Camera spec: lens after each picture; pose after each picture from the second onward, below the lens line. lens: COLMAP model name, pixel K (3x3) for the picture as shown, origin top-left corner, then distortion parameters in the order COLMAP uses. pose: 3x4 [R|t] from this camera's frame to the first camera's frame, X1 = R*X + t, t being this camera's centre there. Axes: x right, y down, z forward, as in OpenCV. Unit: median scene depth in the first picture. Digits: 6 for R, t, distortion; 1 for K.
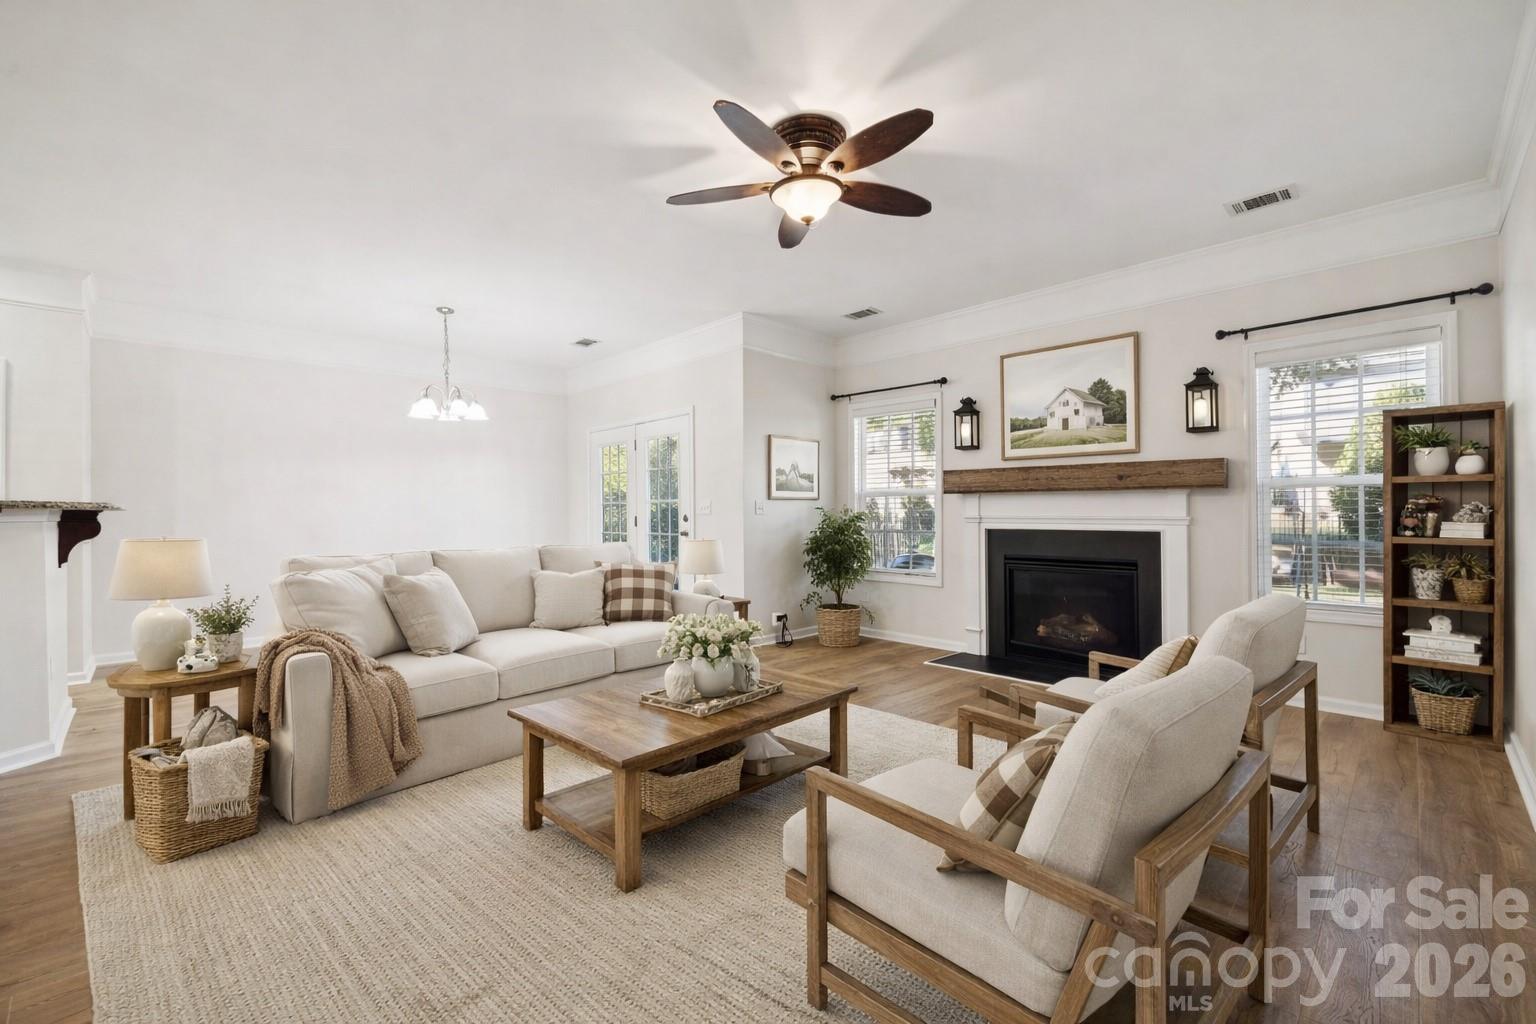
lens RADIAL K [[641.8, 0, 770.0], [0, 641.8, 515.0], [0, 0, 1]] dist [0.003599, 0.000272]
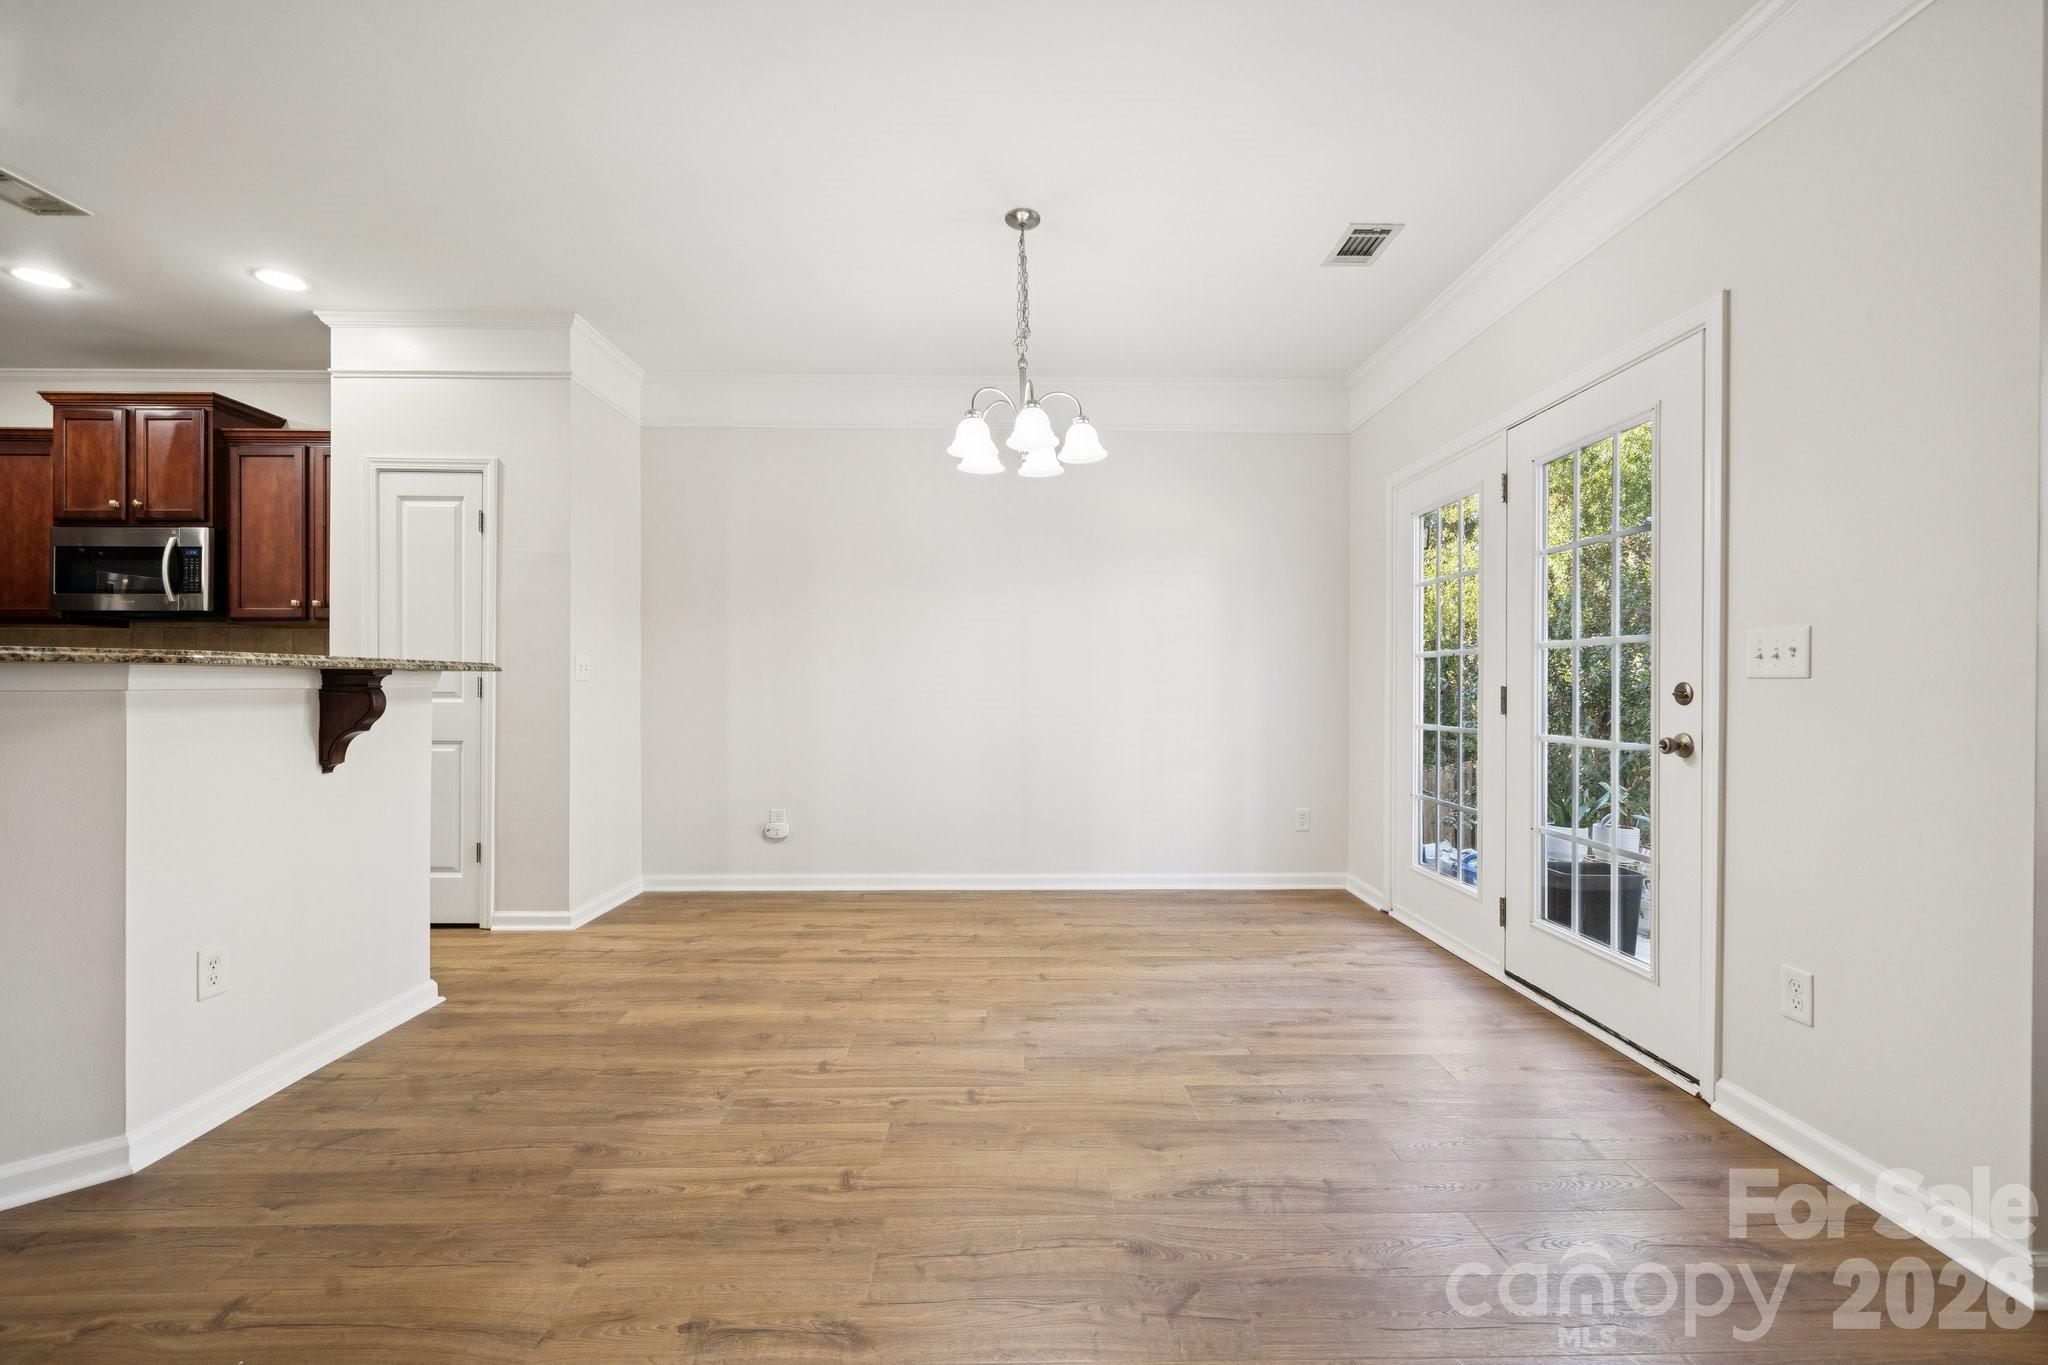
lens RADIAL K [[832.5, 0, 1053.6], [0, 832.5, 690.8], [0, 0, 1]] dist [0.000282, 0.000713]
pose [[0.747976, 0.008061, -0.663677, -0.110437], [-0.002521, 0.999954, 0.009304, 0.001501], [0.663721, -0.005286, 0.747962, 0.614871]]
